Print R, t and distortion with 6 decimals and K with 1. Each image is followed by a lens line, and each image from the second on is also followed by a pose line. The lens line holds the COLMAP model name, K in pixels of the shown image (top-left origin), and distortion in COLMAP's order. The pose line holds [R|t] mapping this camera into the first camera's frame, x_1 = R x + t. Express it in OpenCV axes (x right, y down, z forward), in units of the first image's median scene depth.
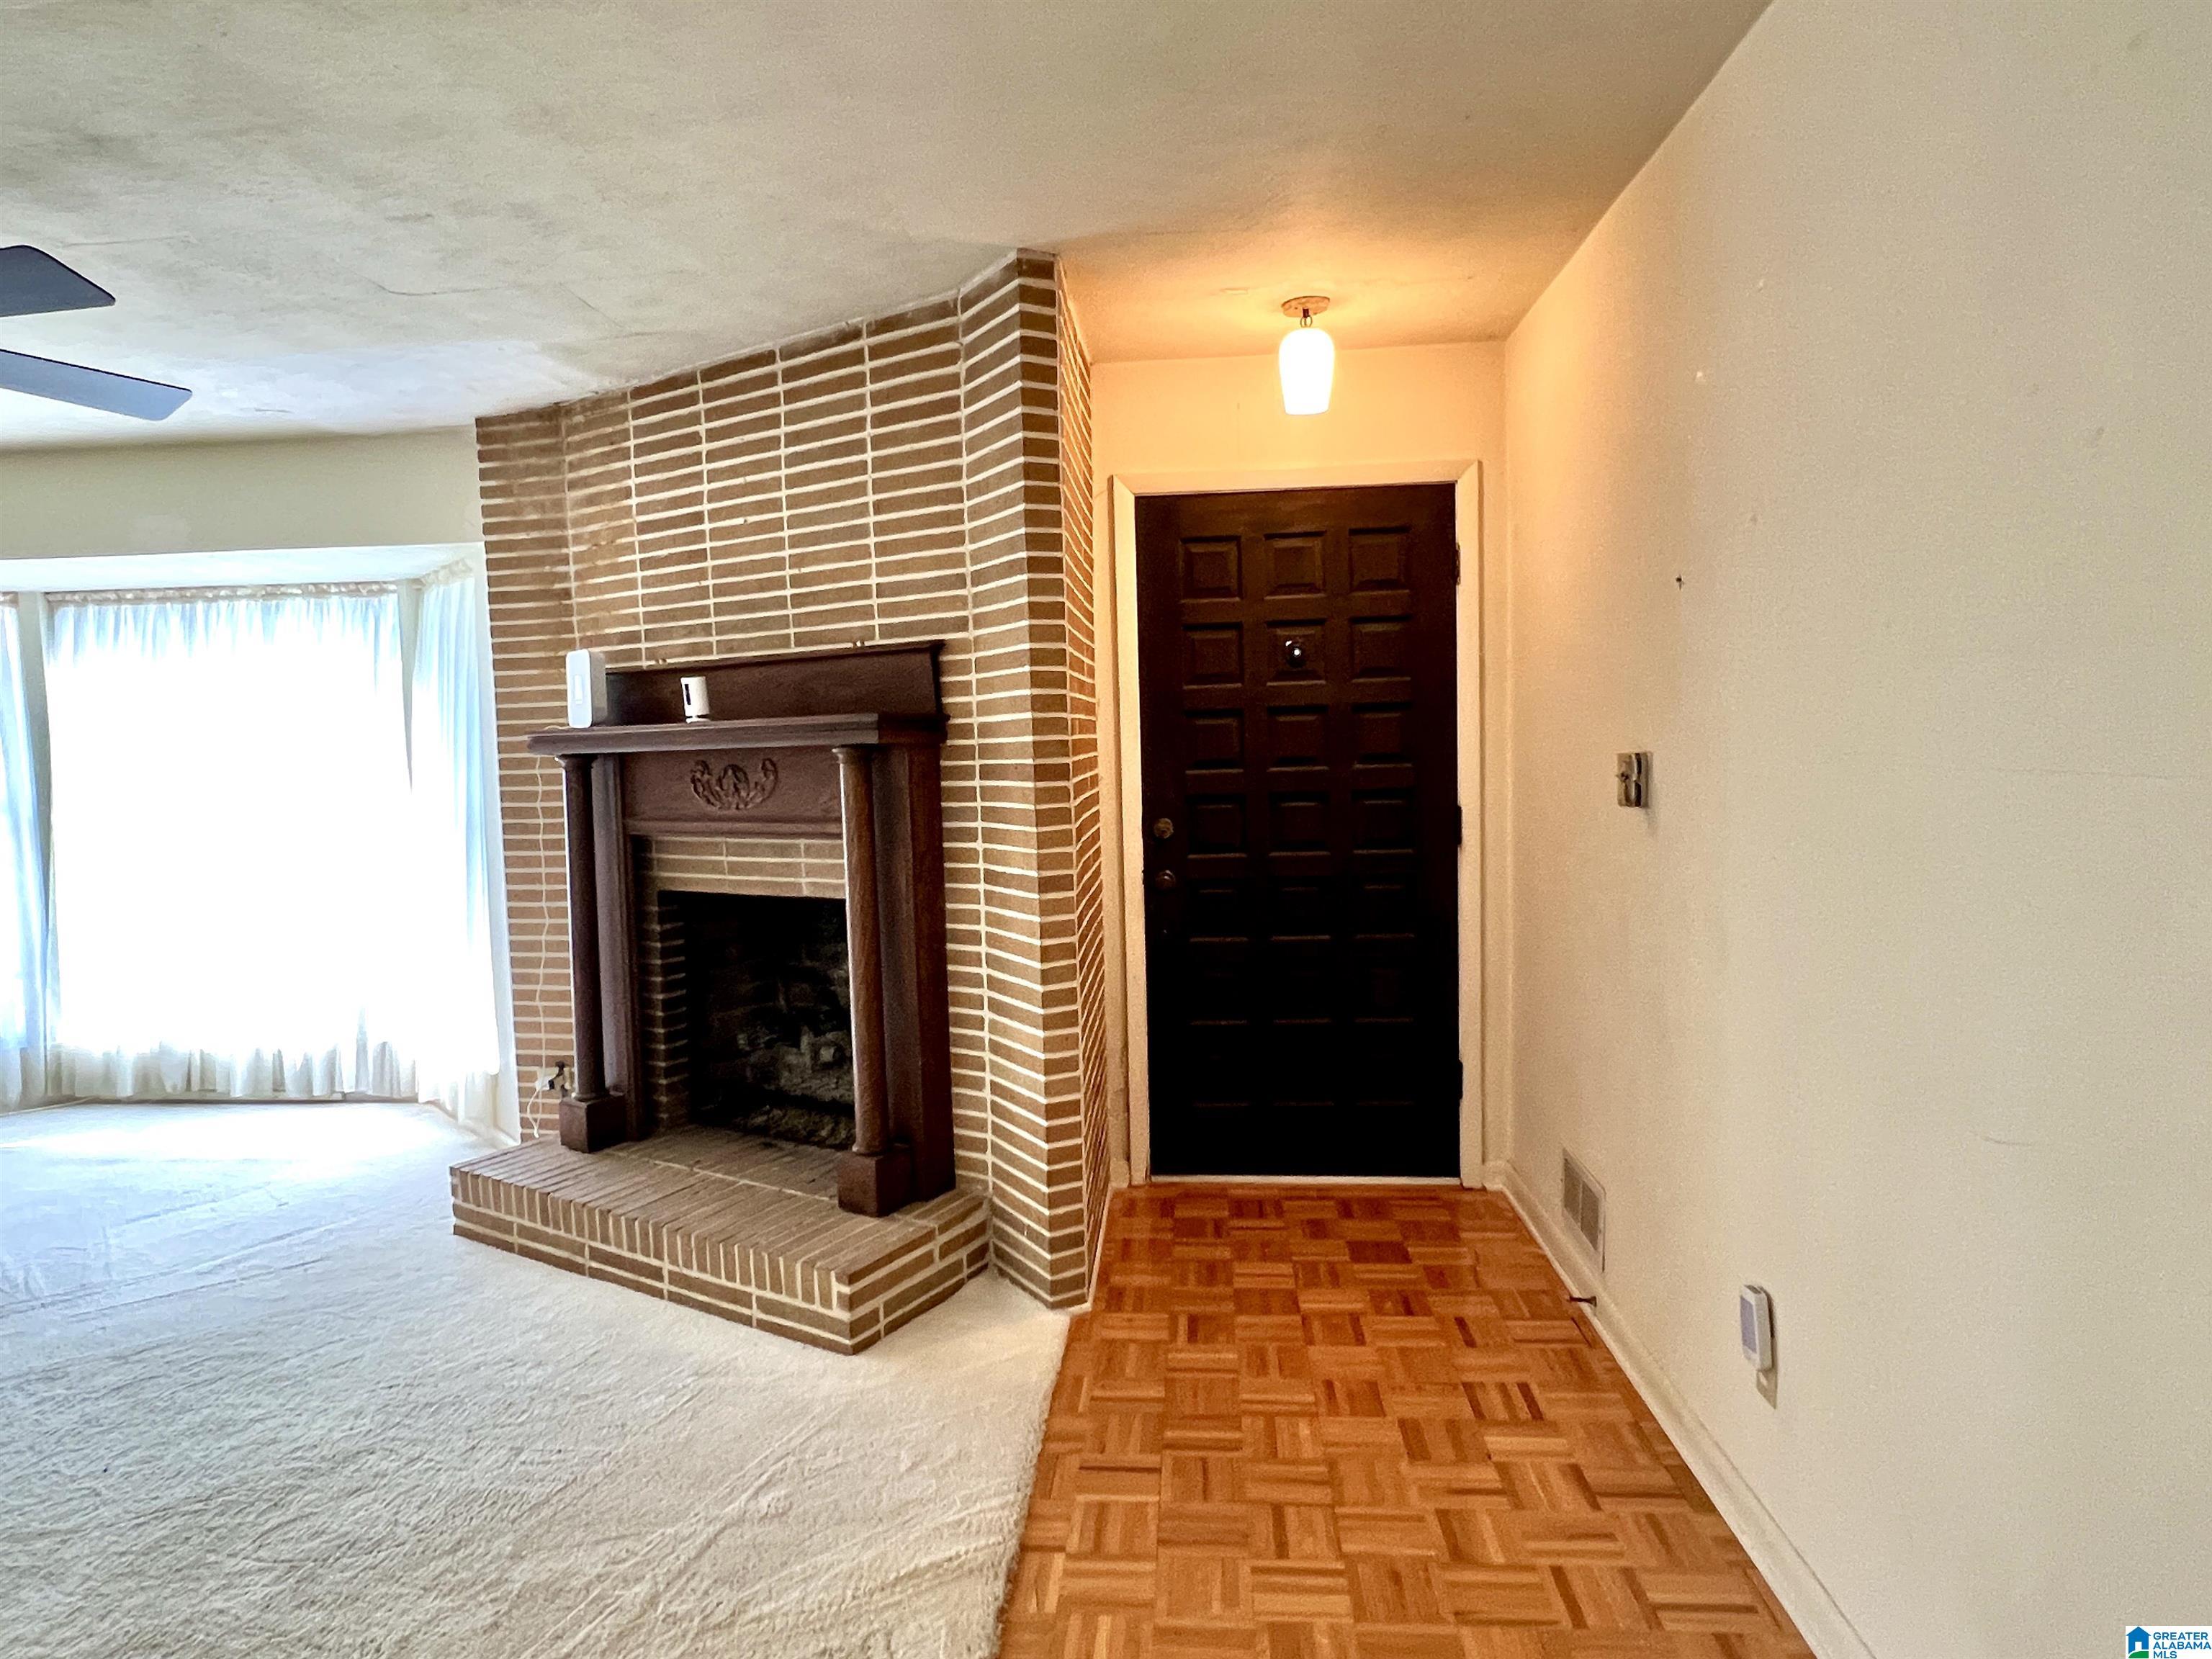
lens RADIAL K [[1350.9, 0, 1092.9], [0, 1350.9, 826.8], [0, 0, 1]] dist [0.003842, -0.001806]
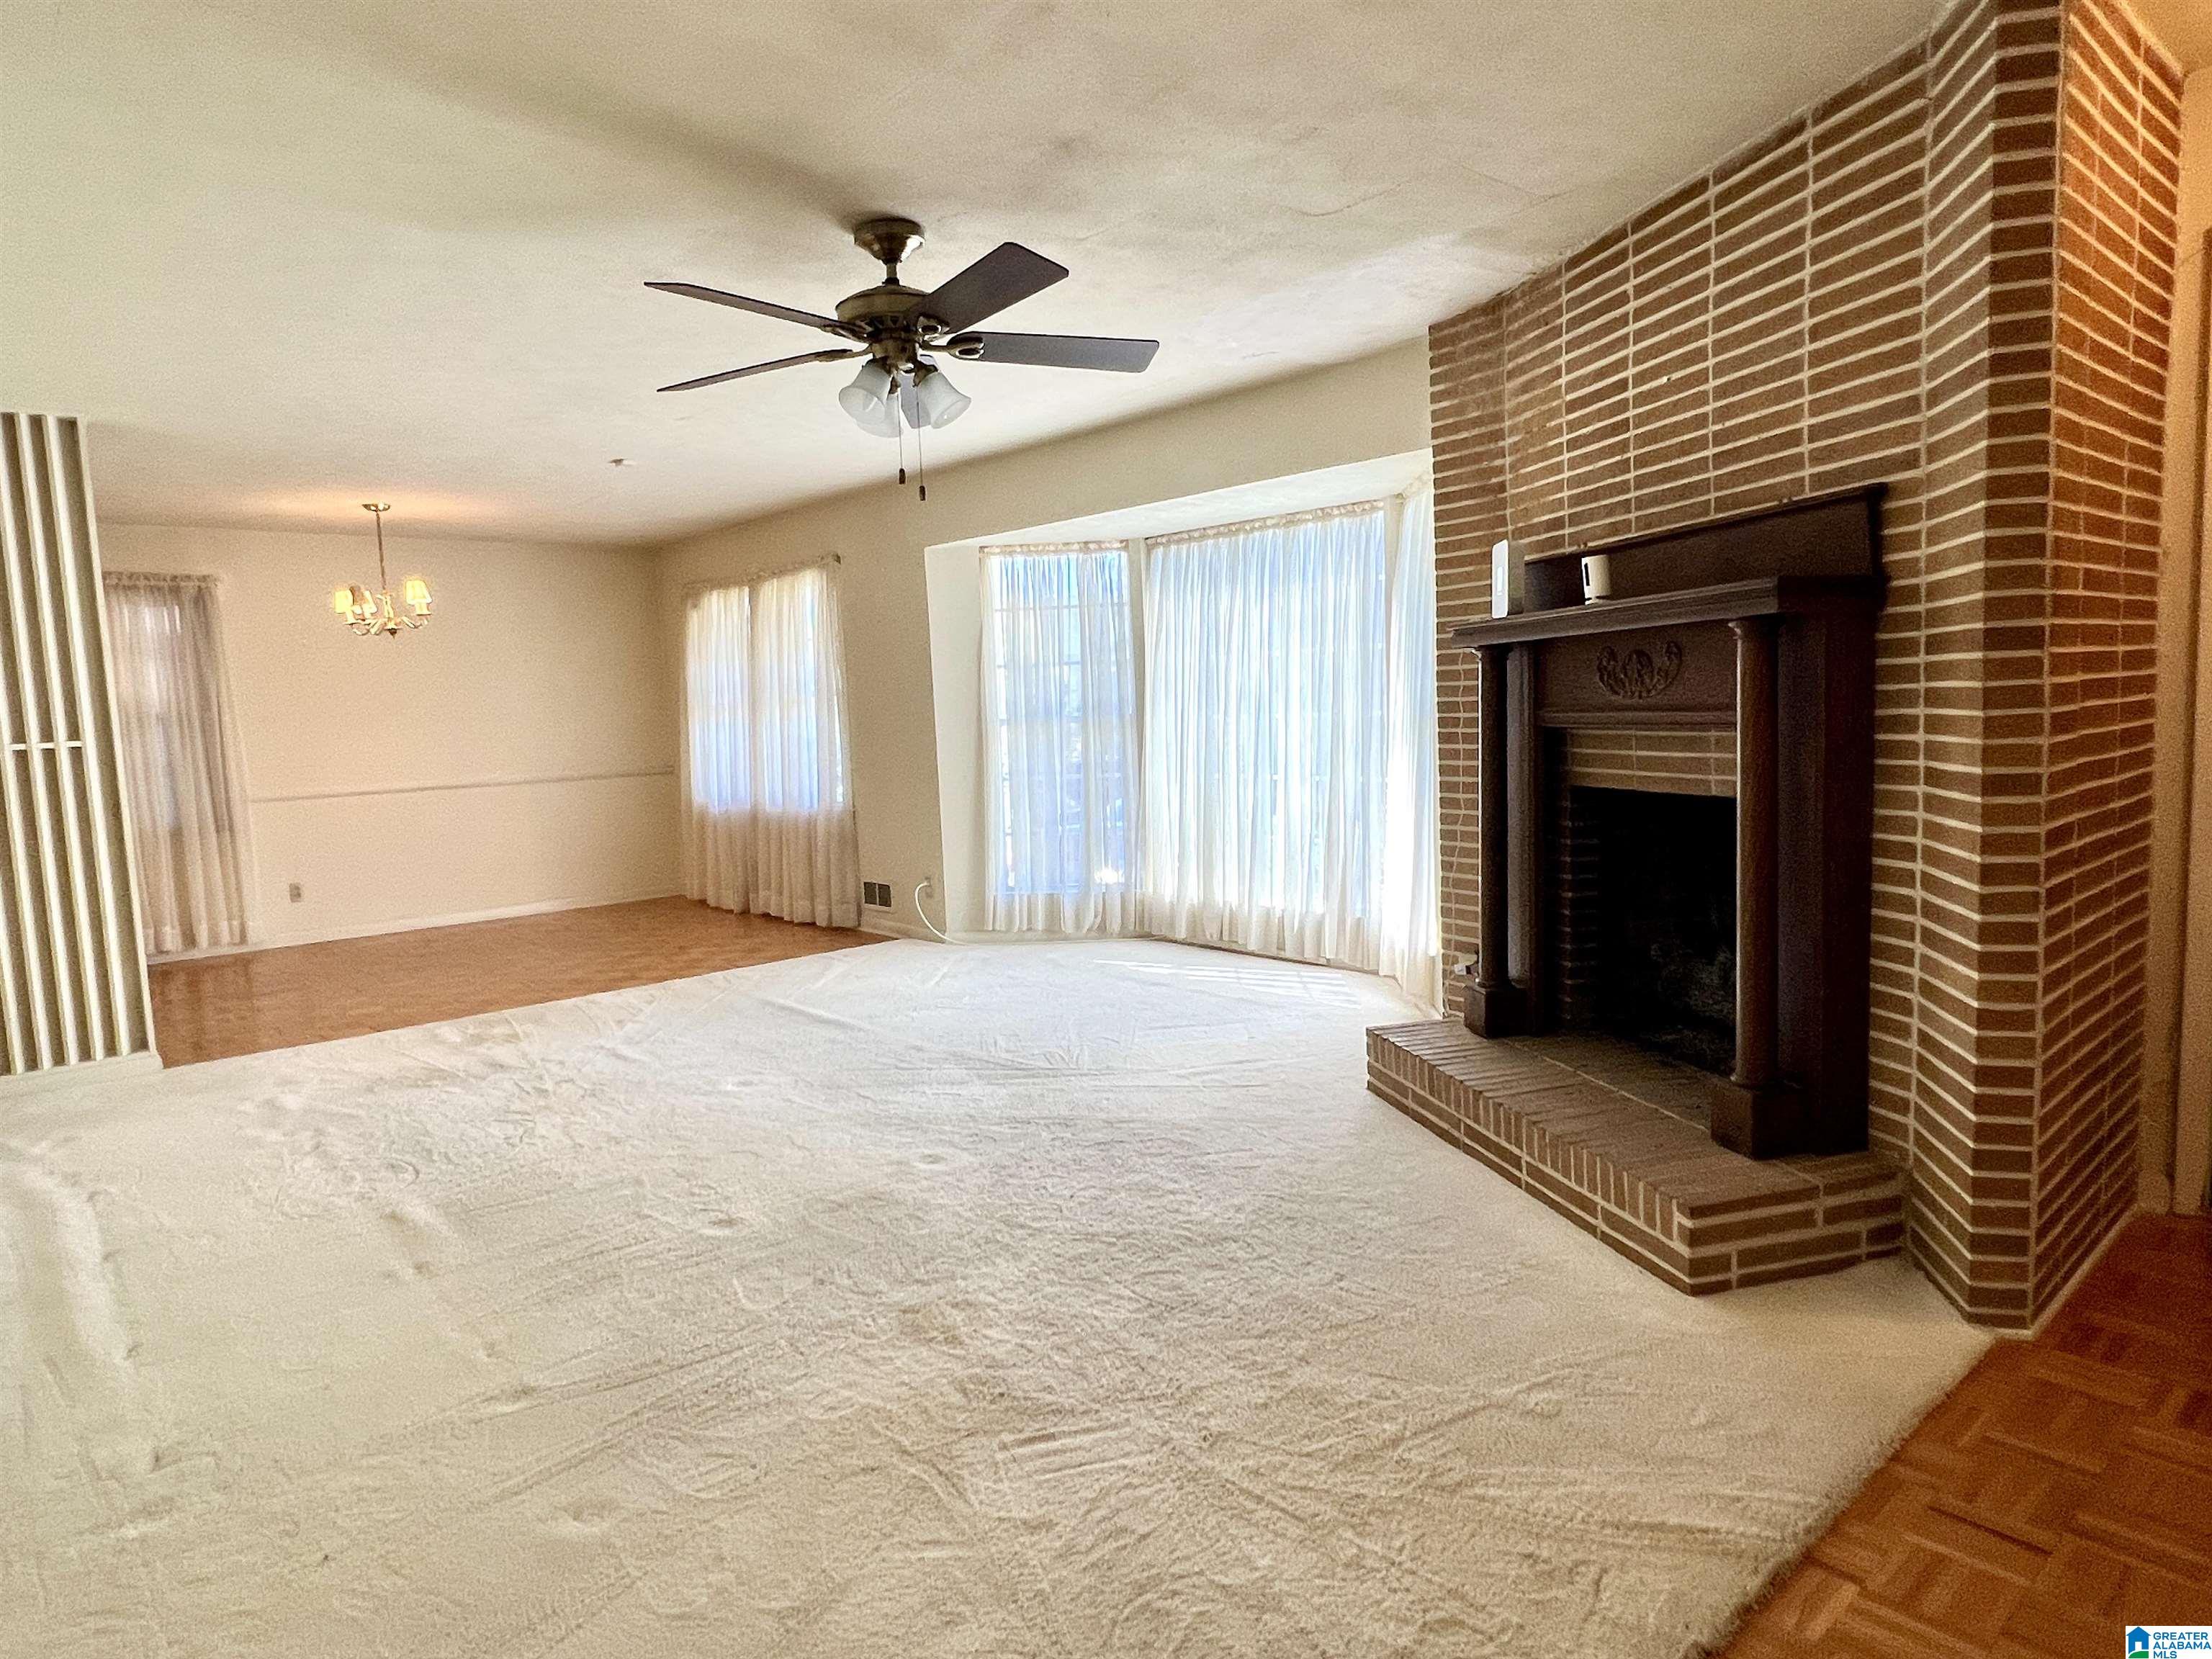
lens RADIAL K [[1350.9, 0, 1095.7], [0, 1350.9, 842.2], [0, 0, 1]] dist [0.003842, -0.001806]
pose [[0.705958, 0.067617, -0.705018, 0.142899], [-0.025589, 0.997217, 0.070018, 0.032604], [0.707791, -0.031390, 0.705724, 0.082162]]
